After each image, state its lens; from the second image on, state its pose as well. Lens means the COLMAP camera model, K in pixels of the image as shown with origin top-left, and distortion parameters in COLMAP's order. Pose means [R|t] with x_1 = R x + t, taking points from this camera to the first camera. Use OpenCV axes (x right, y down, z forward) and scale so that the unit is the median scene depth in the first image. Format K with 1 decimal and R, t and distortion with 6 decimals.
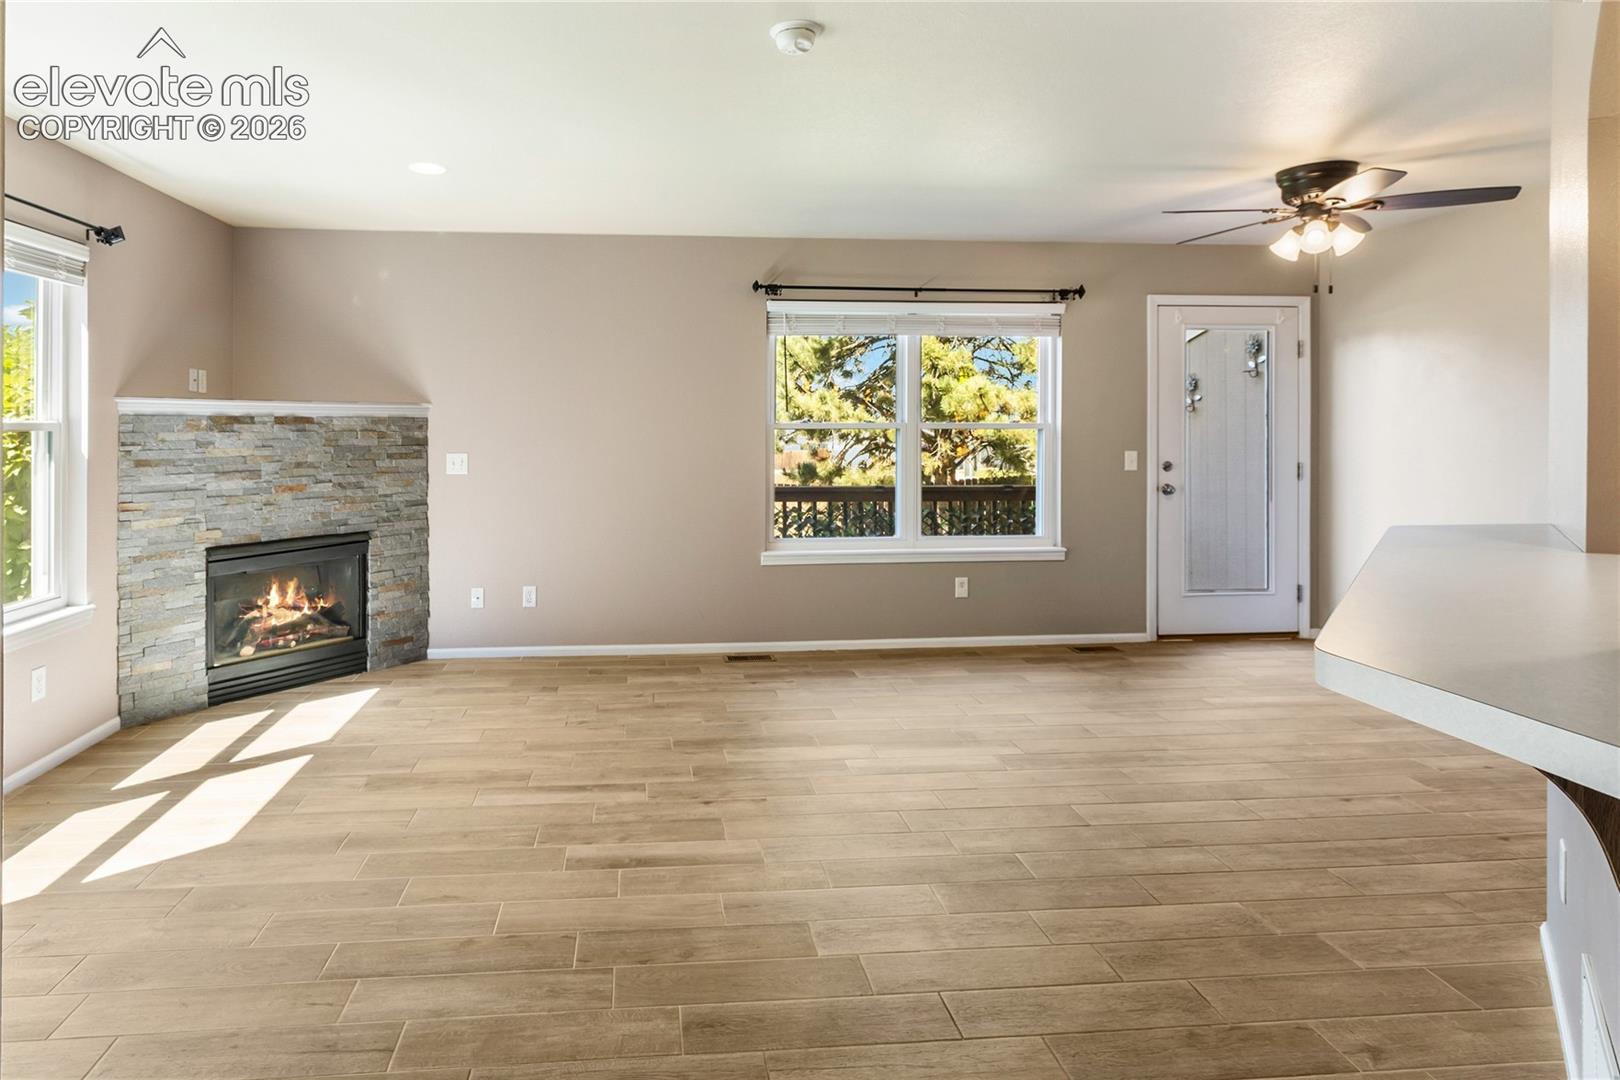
lens RADIAL K [[873.9, 0, 707.6], [0, 873.9, 427.8], [0, 0, 1]] dist [0.003129, -0.001671]
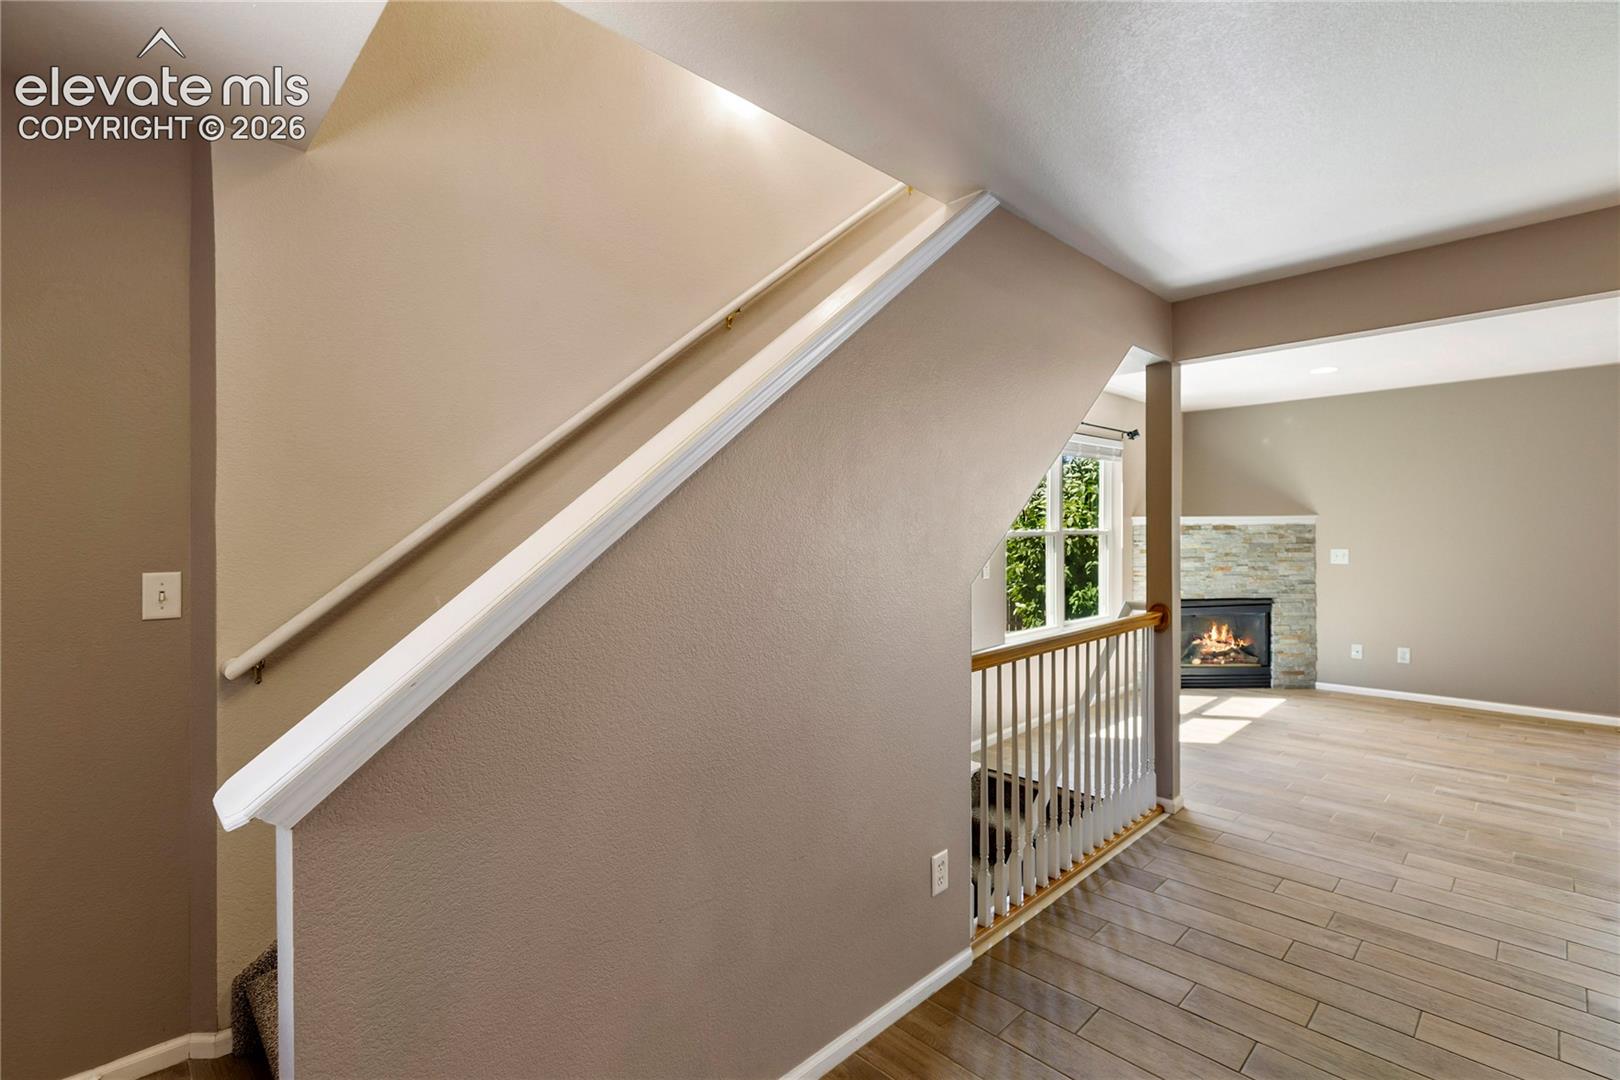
lens RADIAL K [[749.0, 0, 792.6], [0, 749.0, 536.6], [0, 0, 1]] dist [0.002058, -0.000308]
pose [[0.638304, 0.003237, -0.769778, 0.095581], [0.009917, 0.999874, 0.012428, -0.016506], [0.769721, -0.015567, 0.638191, -0.522205]]
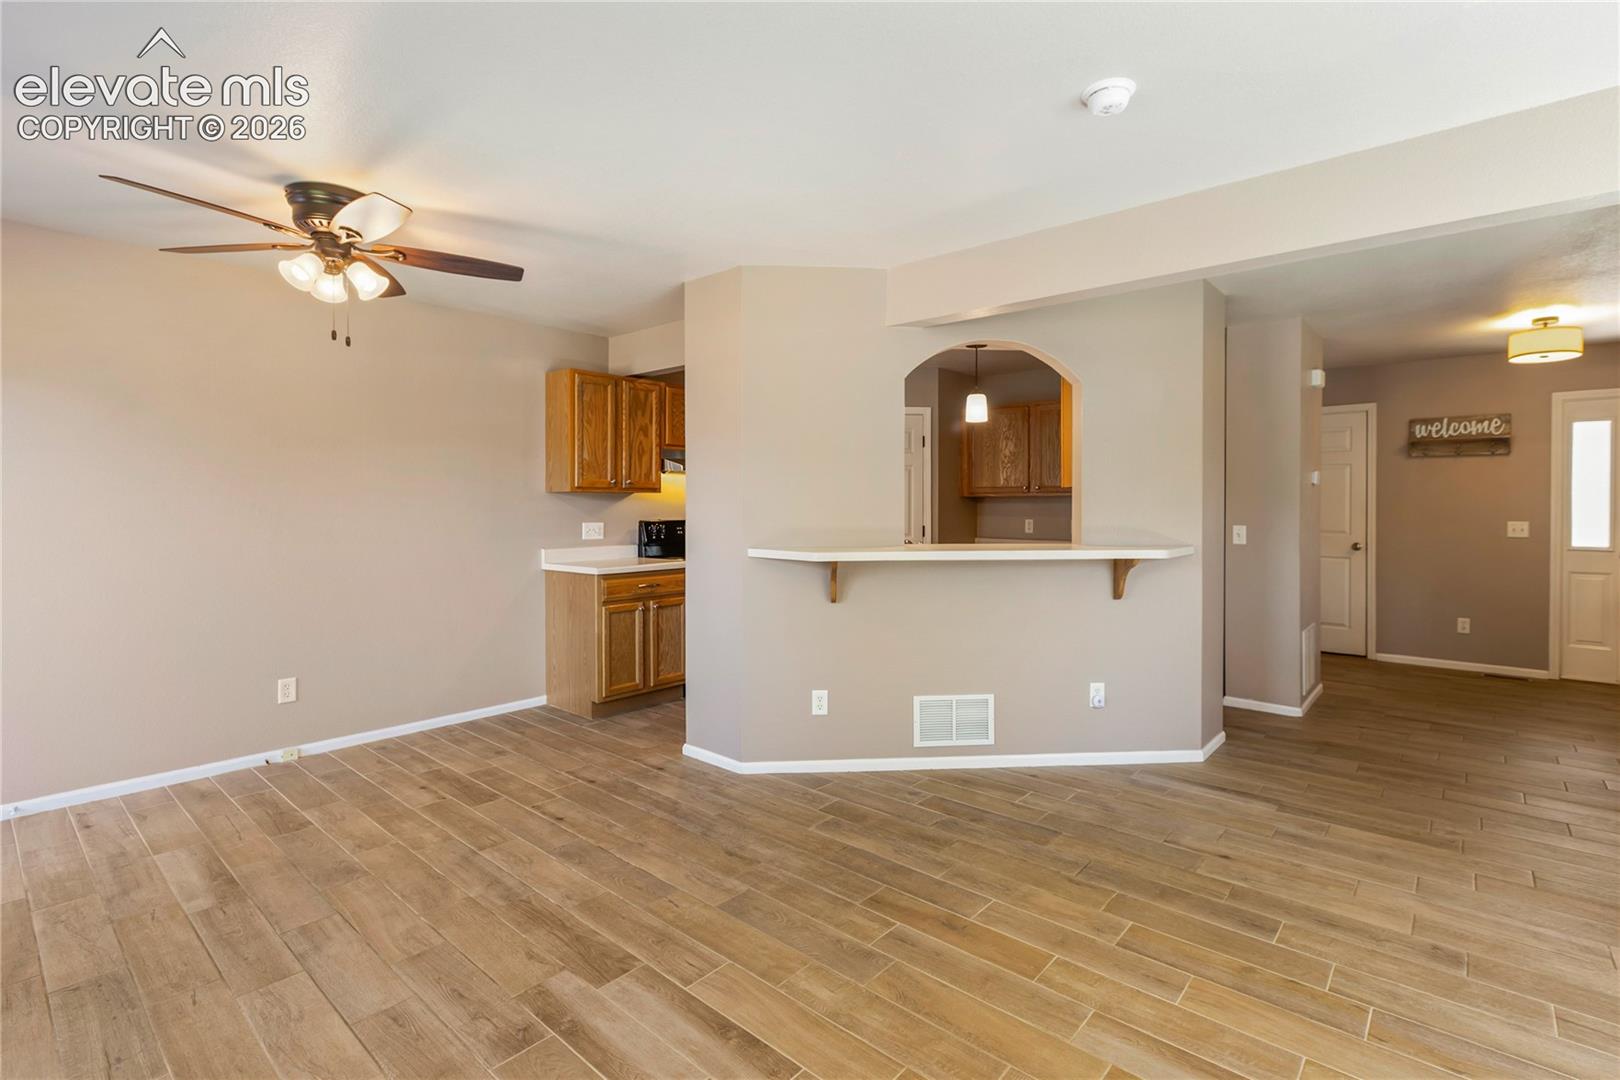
lens RADIAL K [[749.0, 0, 833.3], [0, 749.0, 518.0], [0, 0, 1]] dist [0.002058, -0.000308]
pose [[-0.708685, -0.012664, 0.705411, -0.153927], [0.001354, 0.999813, 0.019310, 0.005158], [-0.705524, 0.014640, -0.708535, 0.996904]]
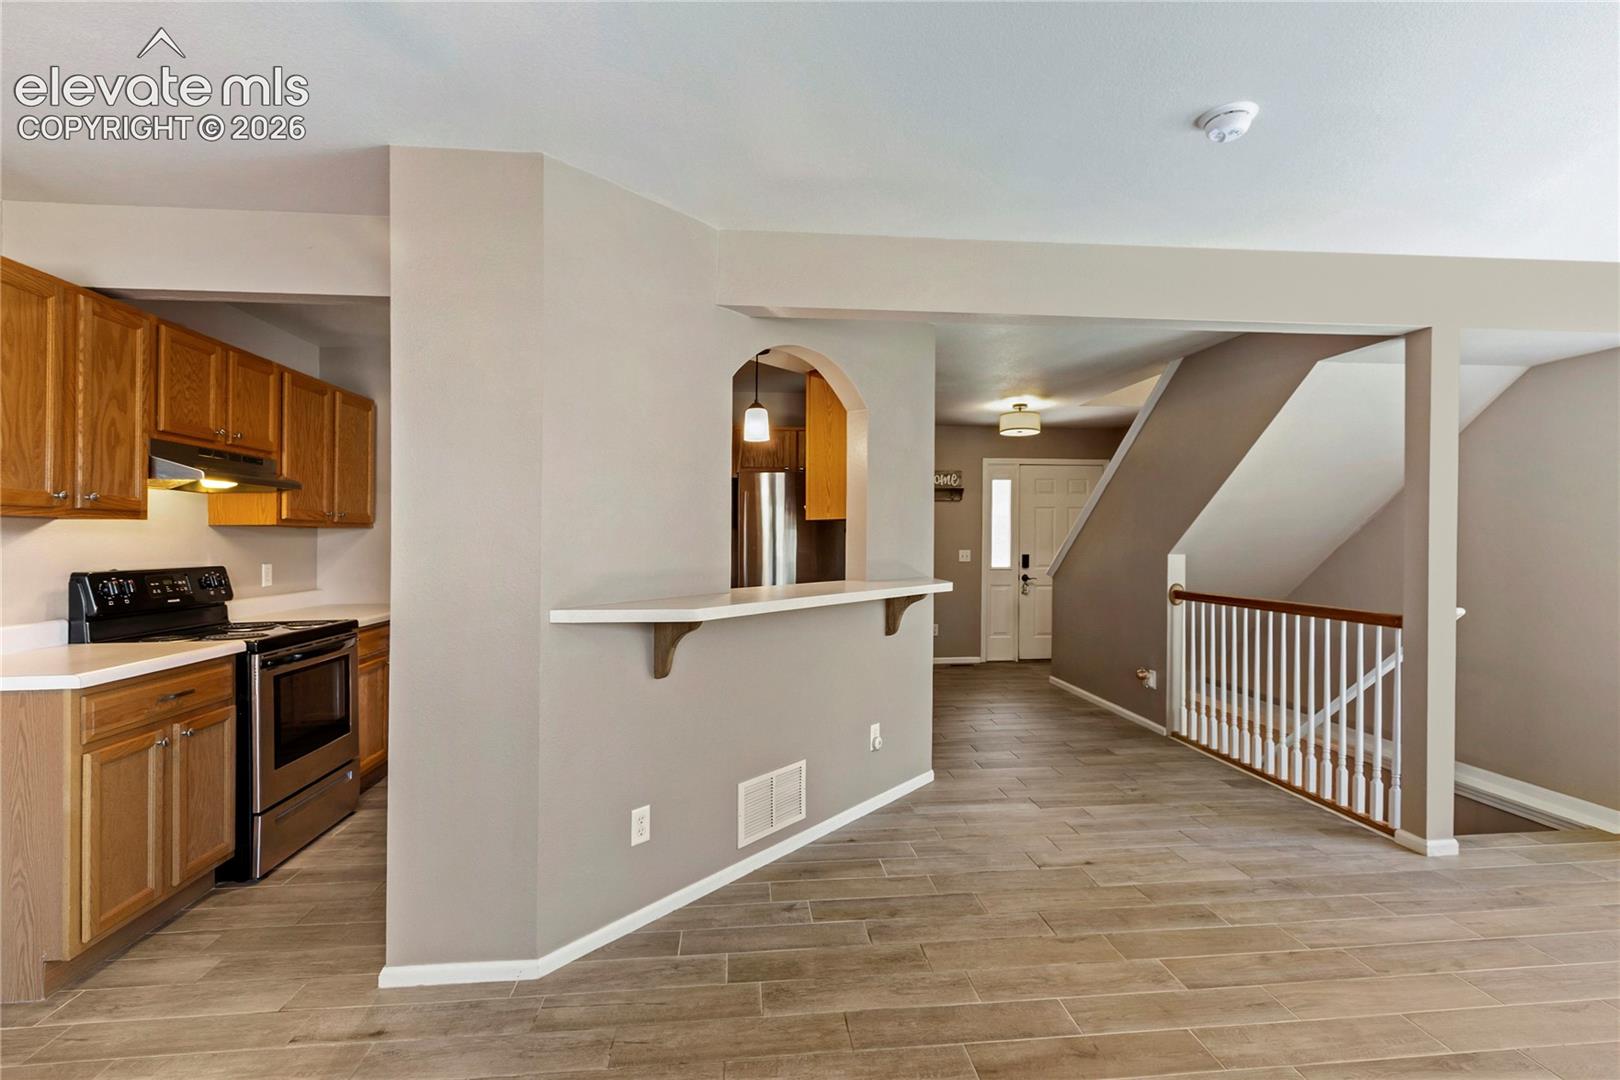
lens RADIAL K [[749.0, 0, 804.8], [0, 749.0, 540.2], [0, 0, 1]] dist [0.002058, -0.000308]
pose [[-0.999820, 0.003162, -0.018696, 0.312253], [0.003070, 0.999983, 0.004945, 0.004821], [0.018711, 0.004887, -0.999813, 0.996049]]
